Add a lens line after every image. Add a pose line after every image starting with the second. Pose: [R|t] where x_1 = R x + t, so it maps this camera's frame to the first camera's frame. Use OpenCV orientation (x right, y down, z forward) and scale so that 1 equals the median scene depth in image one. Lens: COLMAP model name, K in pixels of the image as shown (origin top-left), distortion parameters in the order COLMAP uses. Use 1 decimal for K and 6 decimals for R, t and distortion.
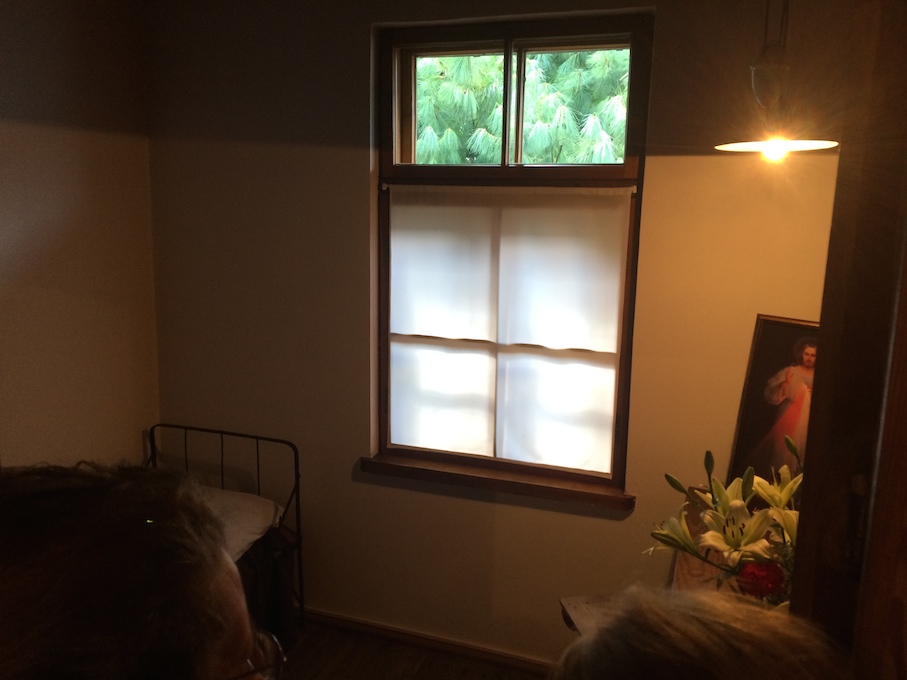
lens RADIAL K [[780.9, 0, 451.6], [0, 780.9, 340.1], [0, 0, 1]] dist [0.006888, 0.001295]
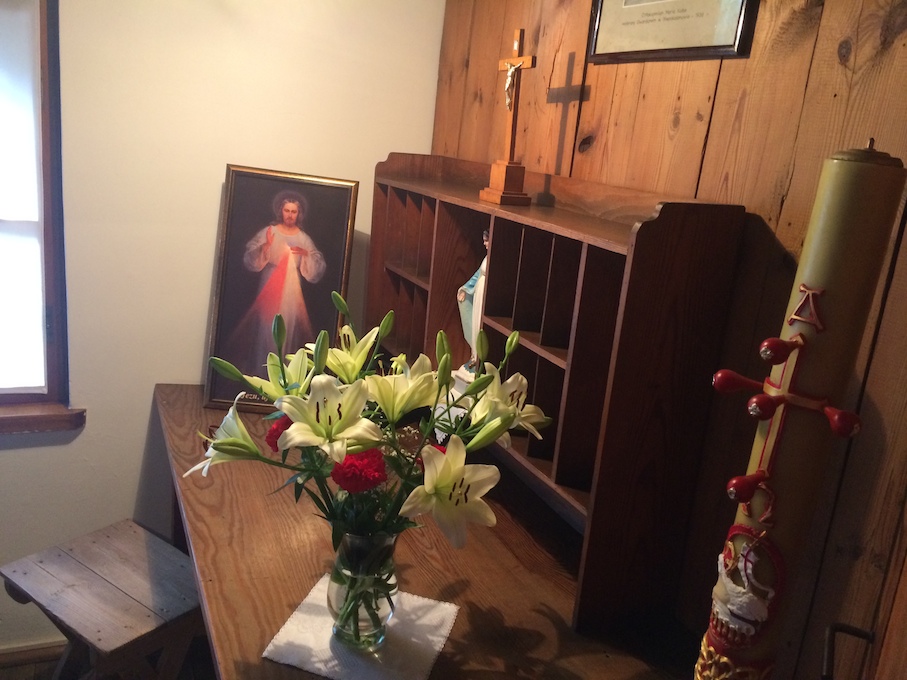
lens RADIAL K [[780.9, 0, 453.5], [0, 780.9, 335.2], [0, 0, 1]] dist [0.006888, 0.001295]
pose [[0.714828, -0.126844, 0.687700, -0.031216], [0.042095, 0.989434, 0.138741, 0.042043], [-0.698032, -0.070227, 0.712614, 0.234021]]
